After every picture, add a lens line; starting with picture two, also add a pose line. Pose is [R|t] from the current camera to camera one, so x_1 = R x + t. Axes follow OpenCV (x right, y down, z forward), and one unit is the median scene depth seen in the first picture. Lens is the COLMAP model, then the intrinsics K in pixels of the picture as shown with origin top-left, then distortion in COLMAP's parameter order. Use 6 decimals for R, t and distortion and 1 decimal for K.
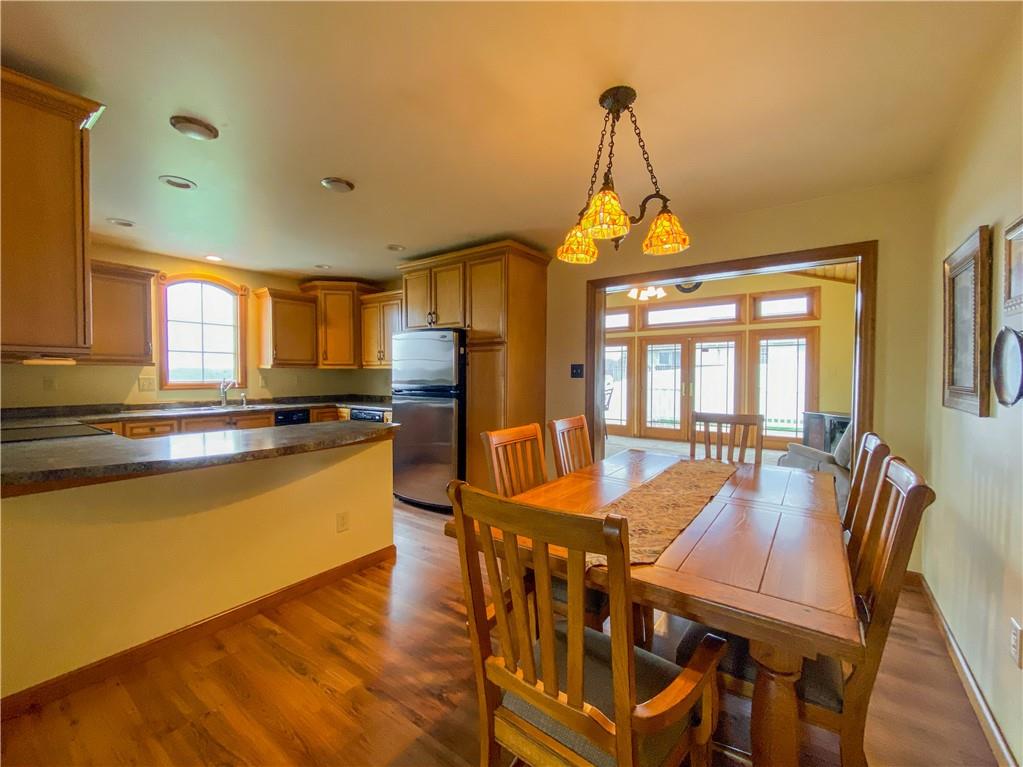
lens RADIAL K [[425.6, 0, 512.7], [0, 425.6, 389.7], [0, 0, 1]] dist [-0.001147, -0.000451]
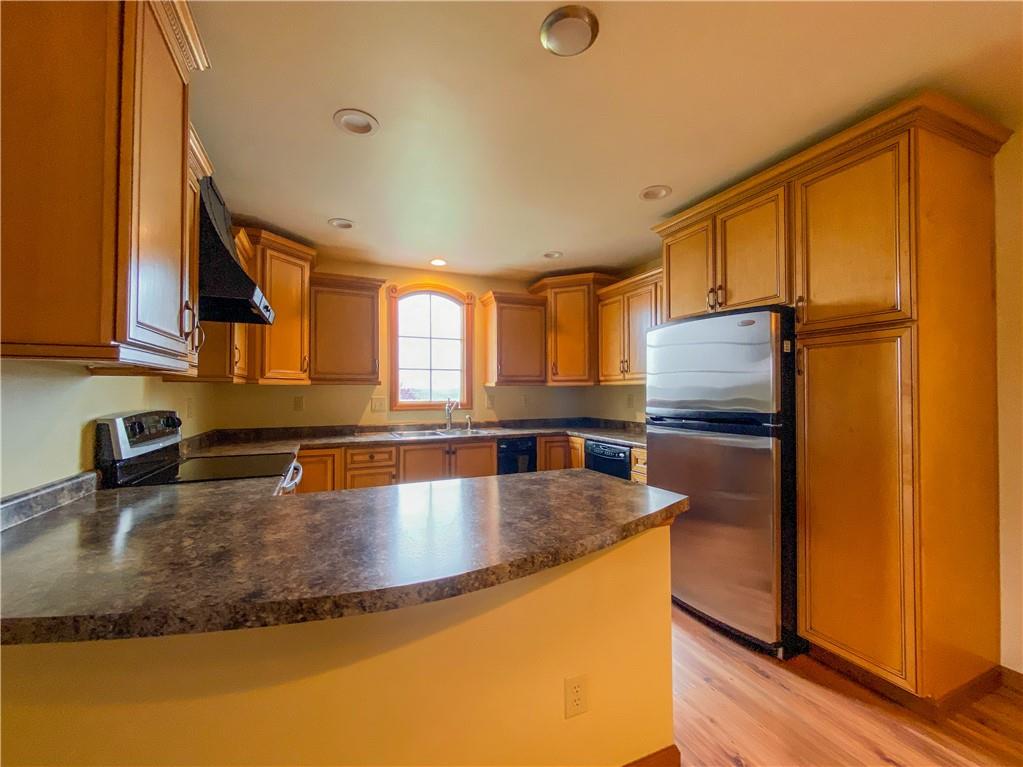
lens RADIAL K [[425.6, 0, 512.7], [0, 425.6, 389.7], [0, 0, 1]] dist [-0.001147, -0.000451]
pose [[0.865191, -0.010071, -0.501341, -0.124099], [-0.011337, 0.999150, -0.039636, -0.011209], [0.501314, 0.039976, 0.864342, 0.309307]]
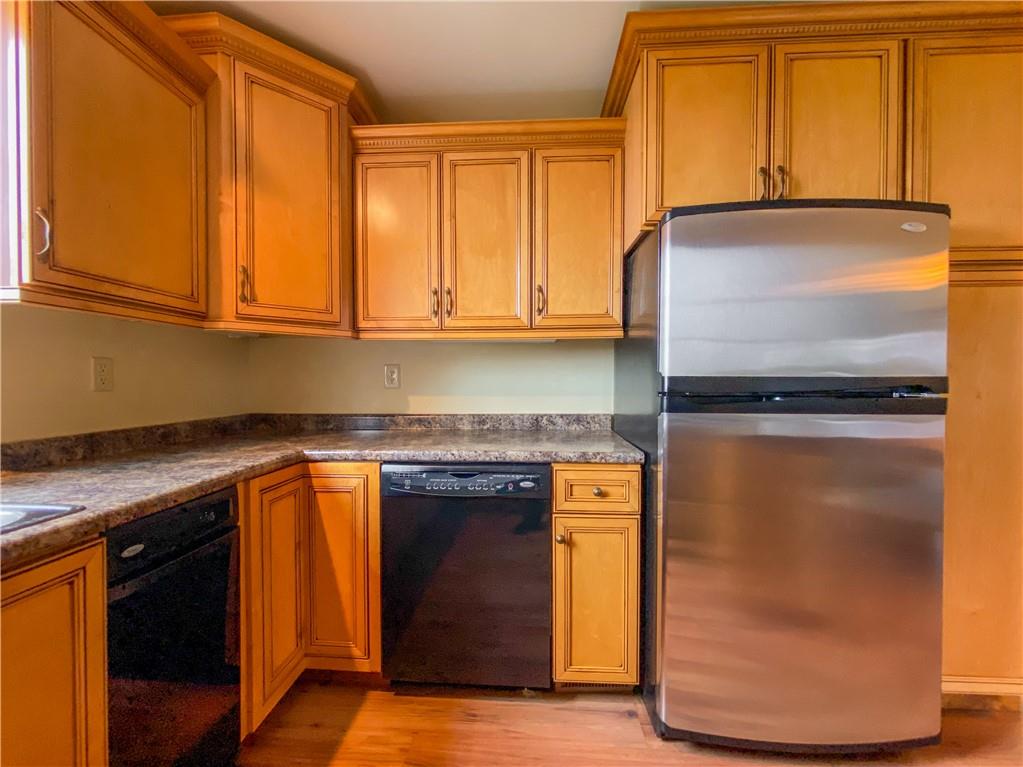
lens RADIAL K [[425.6, 0, 512.7], [0, 425.6, 389.7], [0, 0, 1]] dist [-0.001147, -0.000451]
pose [[0.835702, -0.017348, 0.548909, -0.515512], [0.026204, 0.999622, -0.008302, -0.002750], [-0.548558, 0.021322, 0.835841, 0.753508]]
